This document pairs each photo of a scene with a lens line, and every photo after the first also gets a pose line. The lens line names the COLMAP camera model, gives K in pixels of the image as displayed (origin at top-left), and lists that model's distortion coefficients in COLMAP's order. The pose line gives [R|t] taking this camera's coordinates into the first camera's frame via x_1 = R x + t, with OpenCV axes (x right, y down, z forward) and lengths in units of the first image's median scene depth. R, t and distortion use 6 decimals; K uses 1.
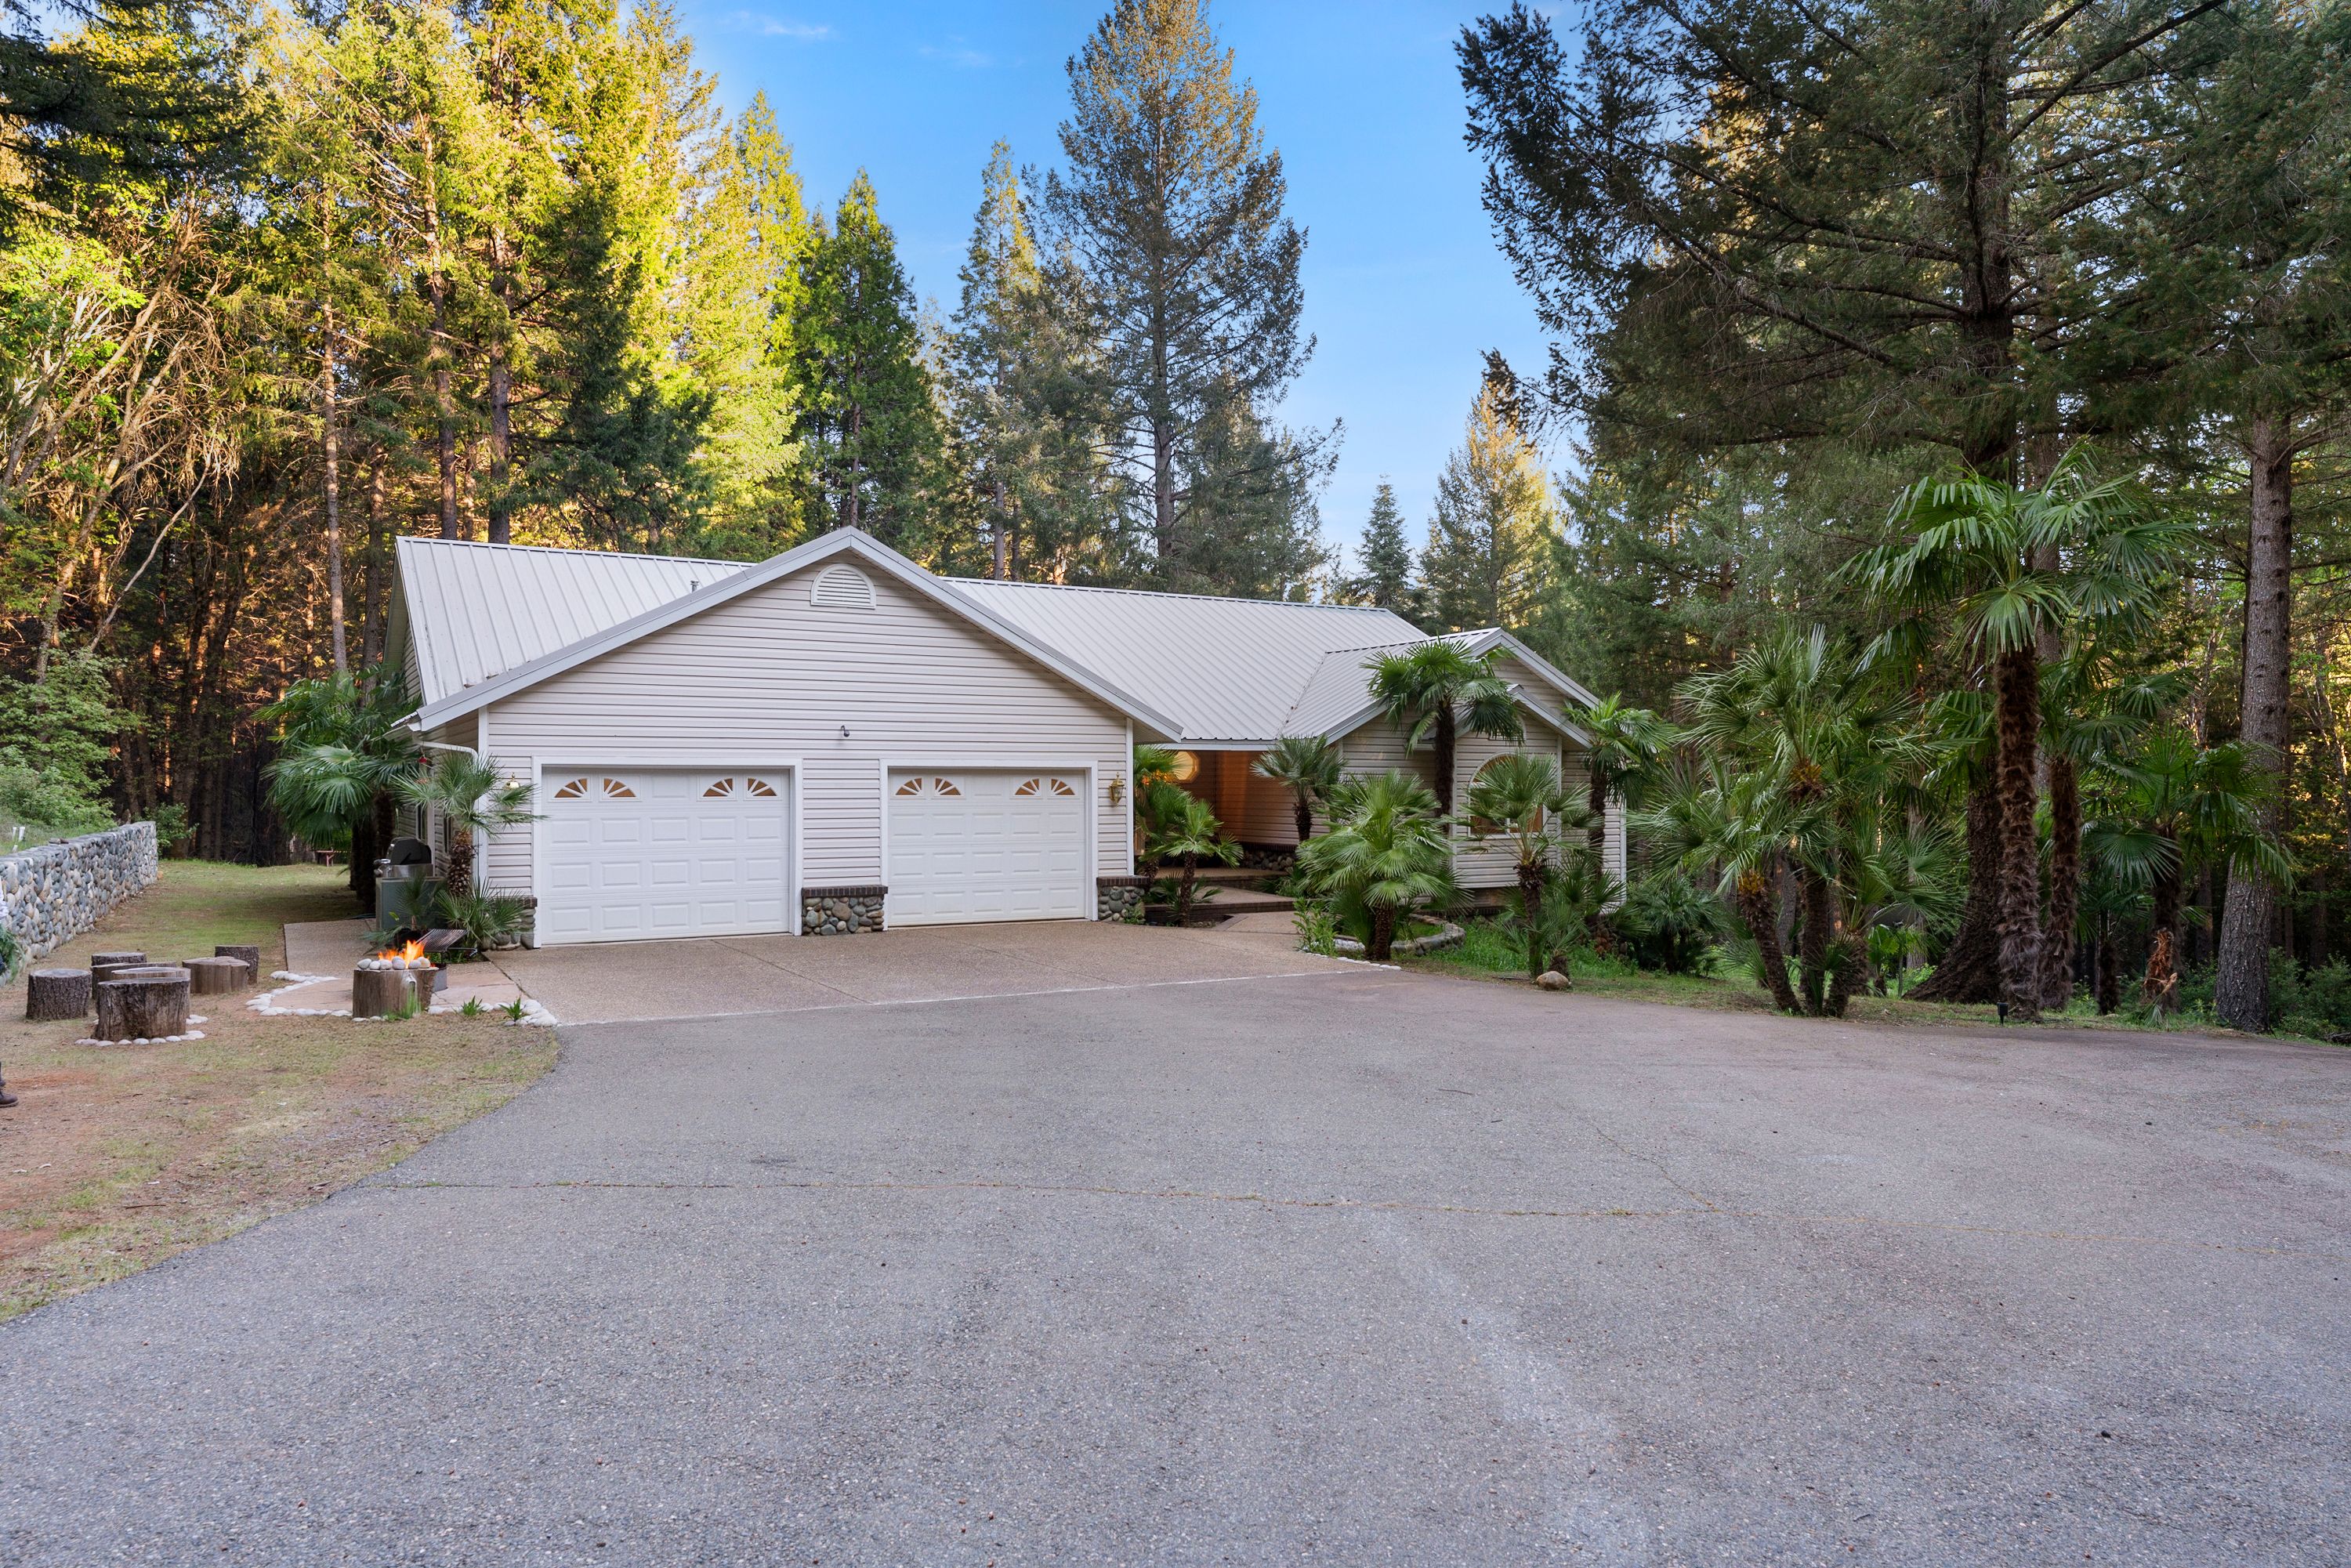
lens RADIAL K [[1564.8, 0, 1176.6], [0, 1564.8, 786.3], [0, 0, 1]] dist [0.005004, 0.000495]
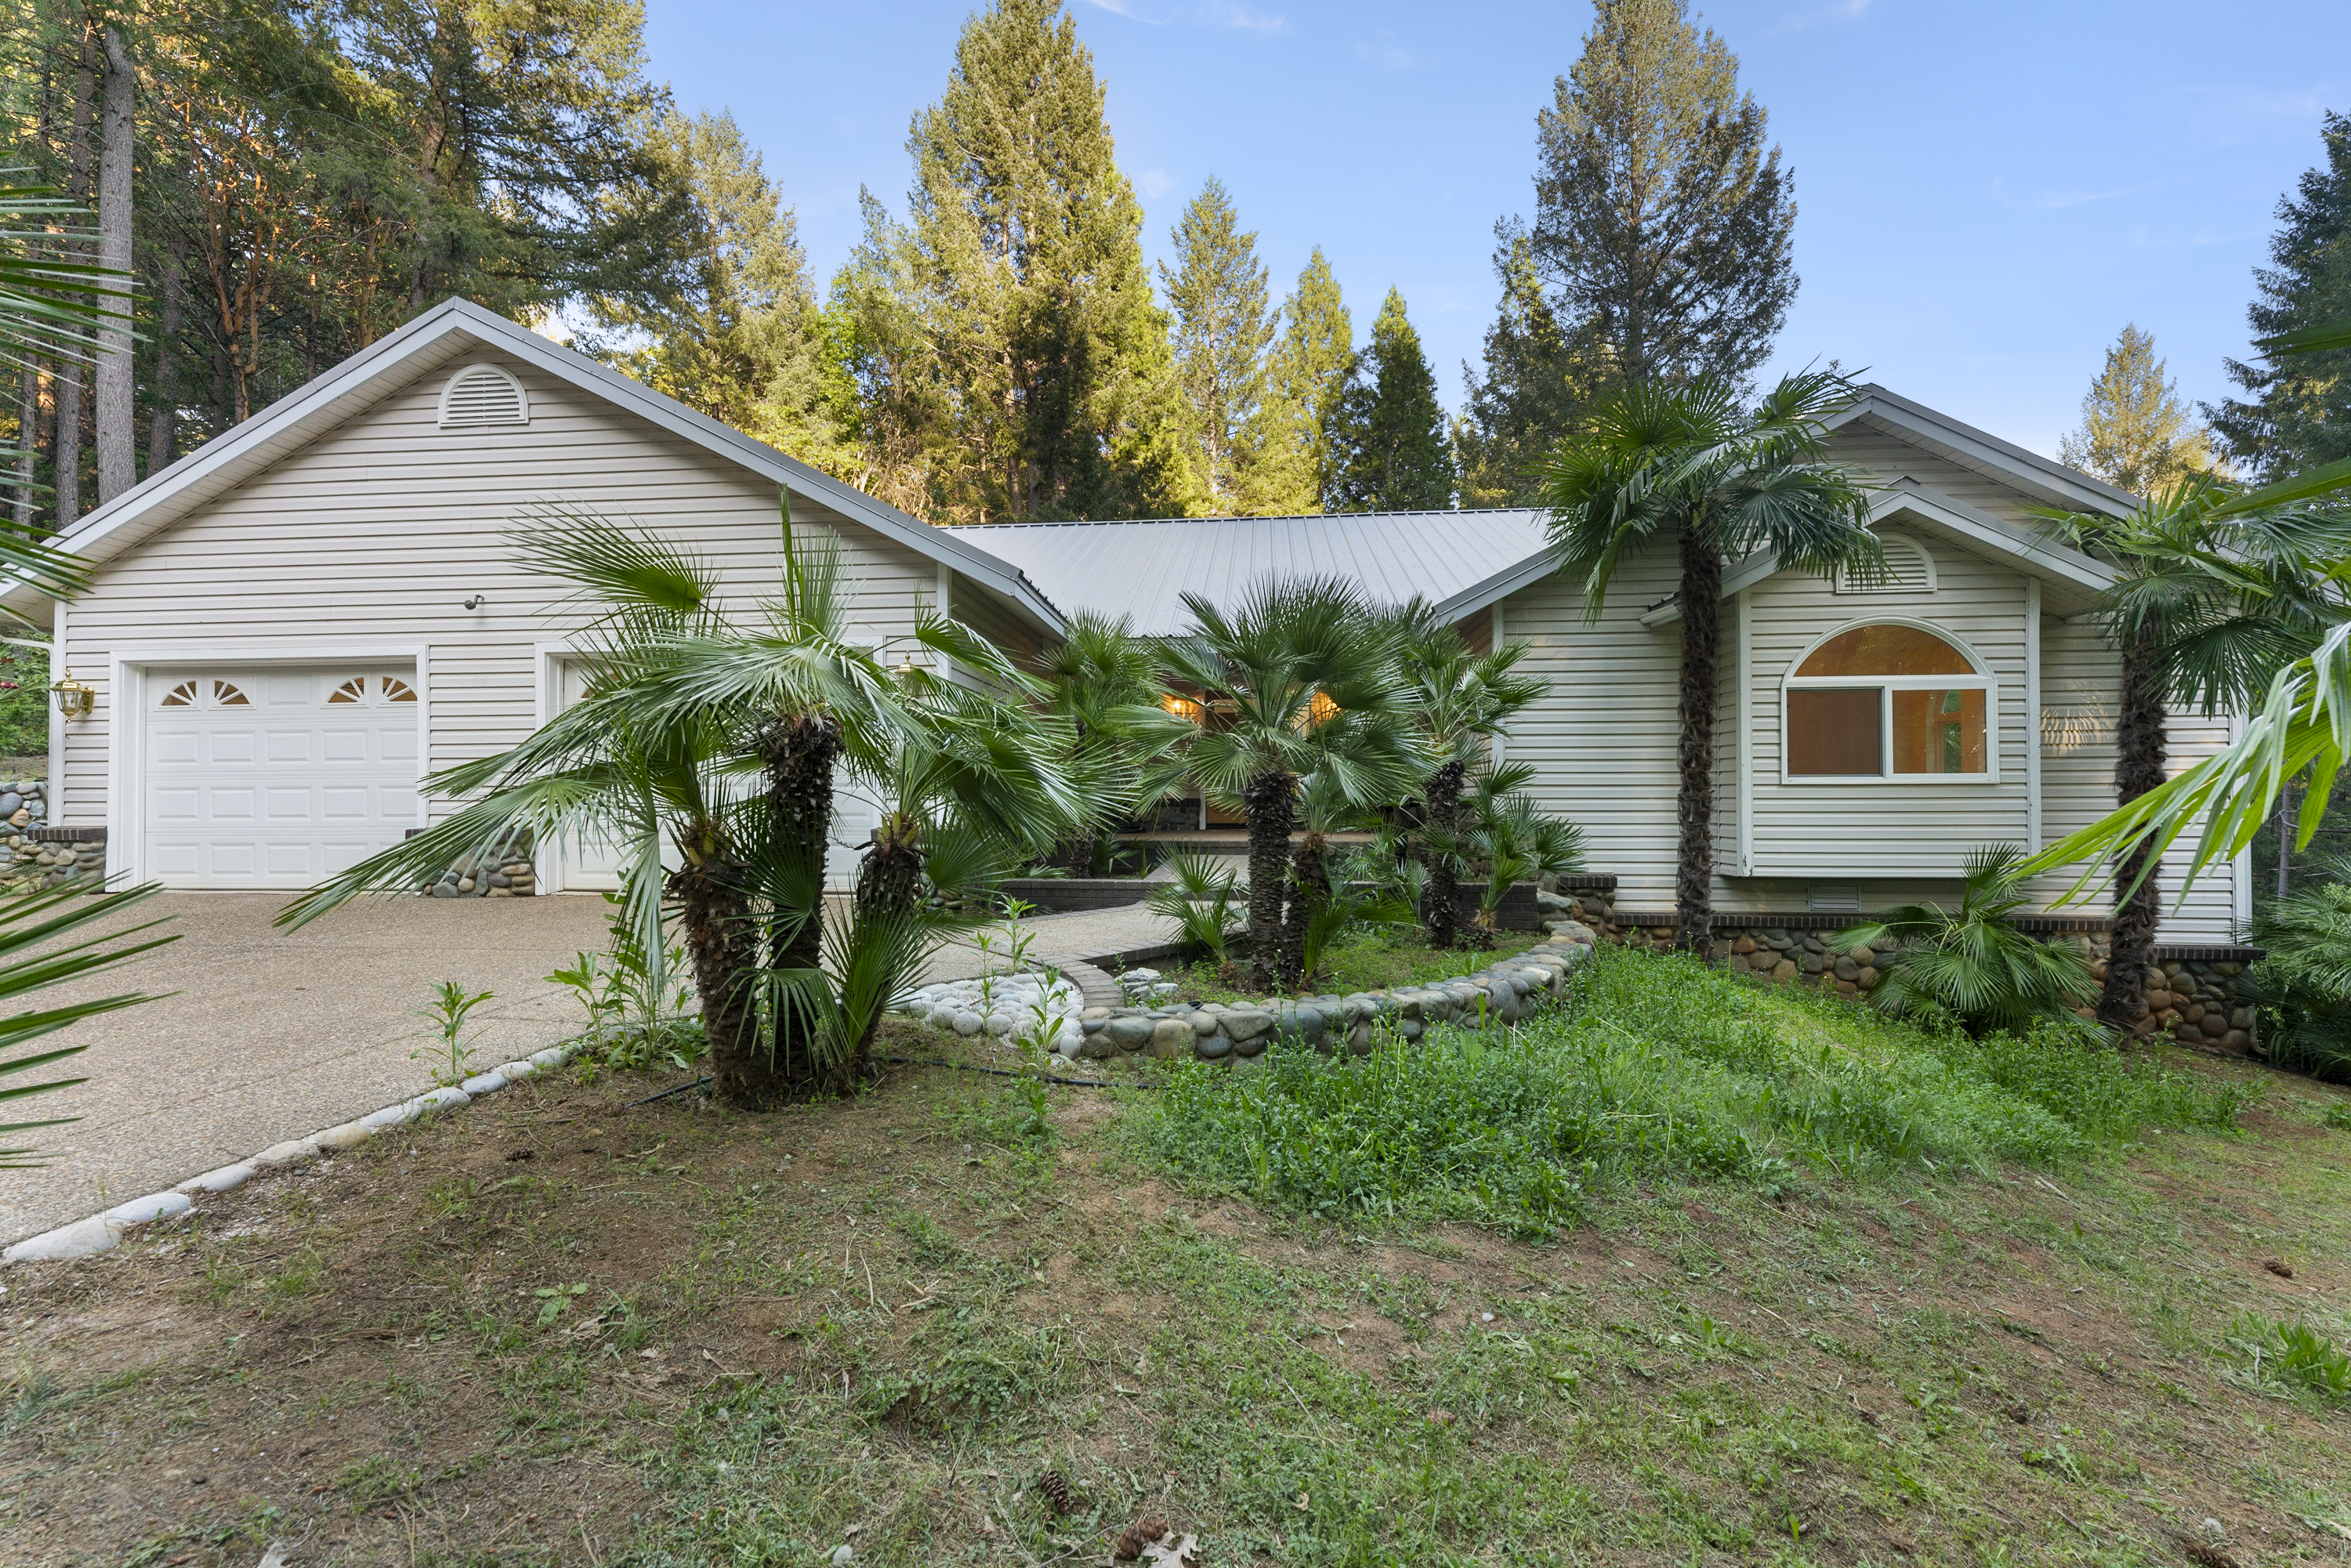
lens RADIAL K [[932.8, 0, 1174.7], [0, 932.8, 792.0], [0, 0, 1]] dist [-0.001602, 0.000009]
pose [[0.809225, -0.006673, -0.587461, 0.207795], [0.002664, 0.999967, -0.007689, 0.039020], [0.587492, 0.004657, 0.809216, 0.632806]]
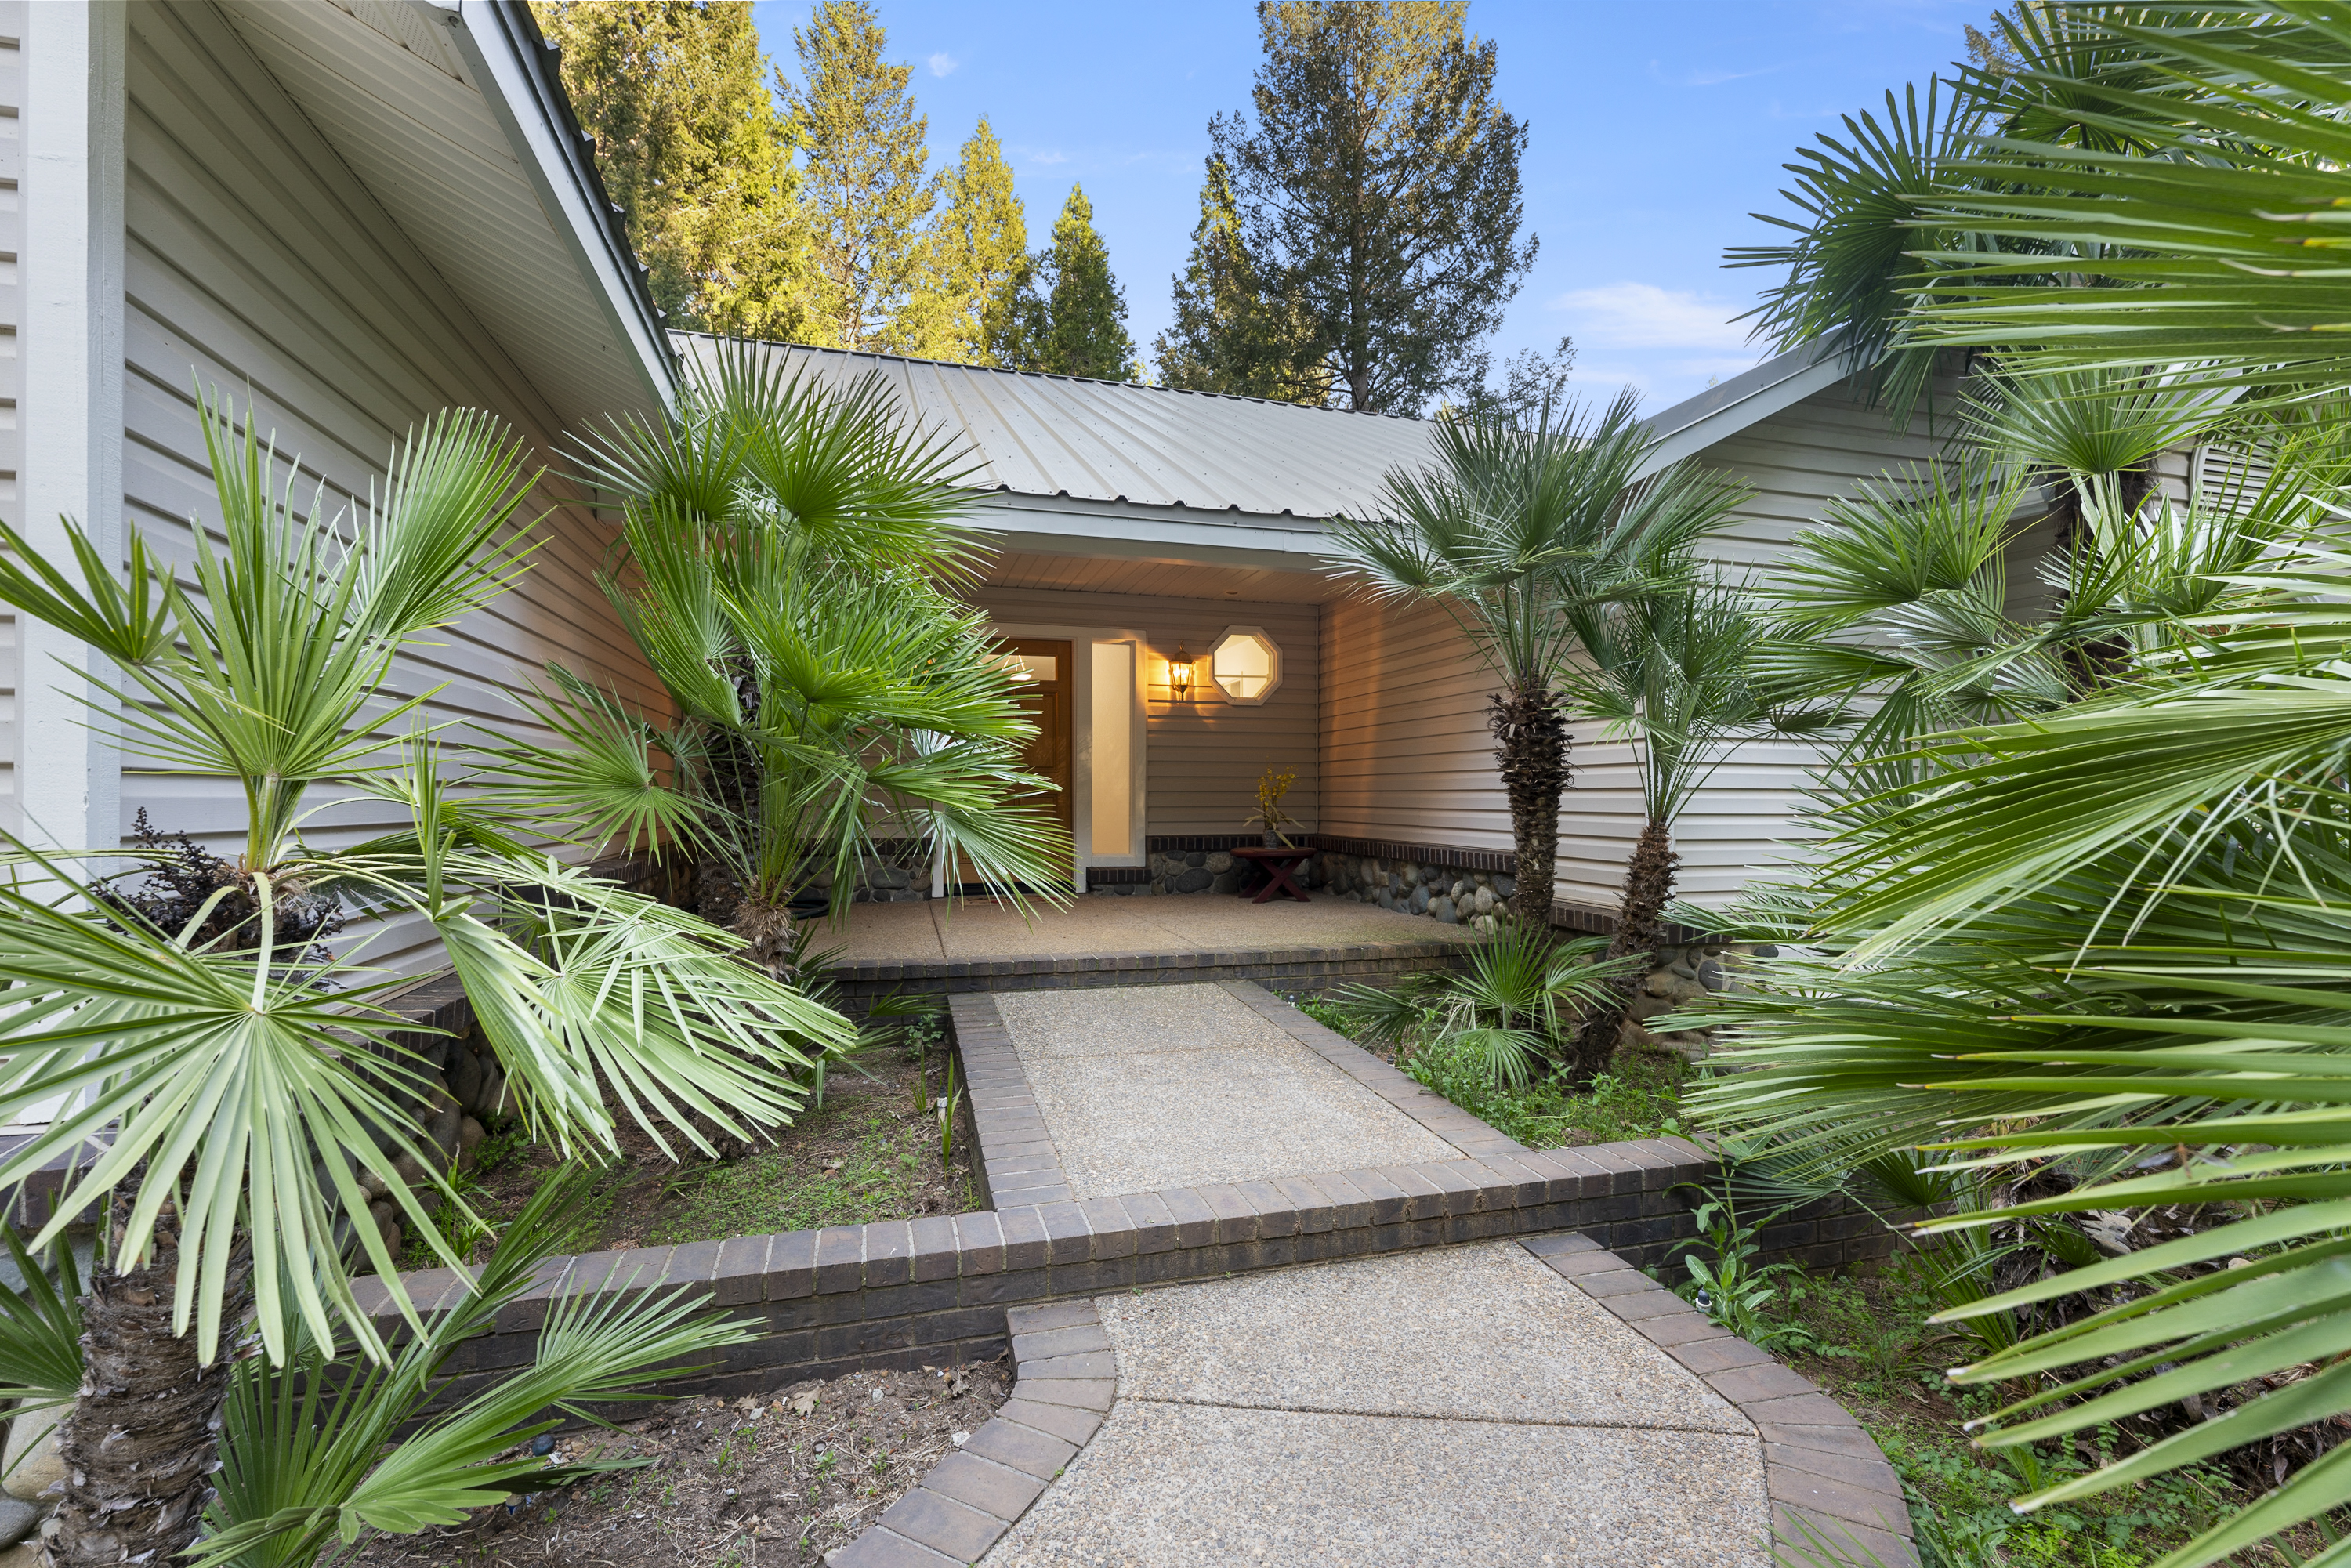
lens RADIAL K [[1020.7, 0, 1169.5], [0, 1020.7, 787.3], [0, 0, 1]] dist [-0.001535, -0.000133]
pose [[0.969099, 0.001896, -0.246666, 0.061310], [-0.003989, 0.999960, -0.007985, 0.026511], [0.246641, 0.008722, 0.969068, 0.782798]]
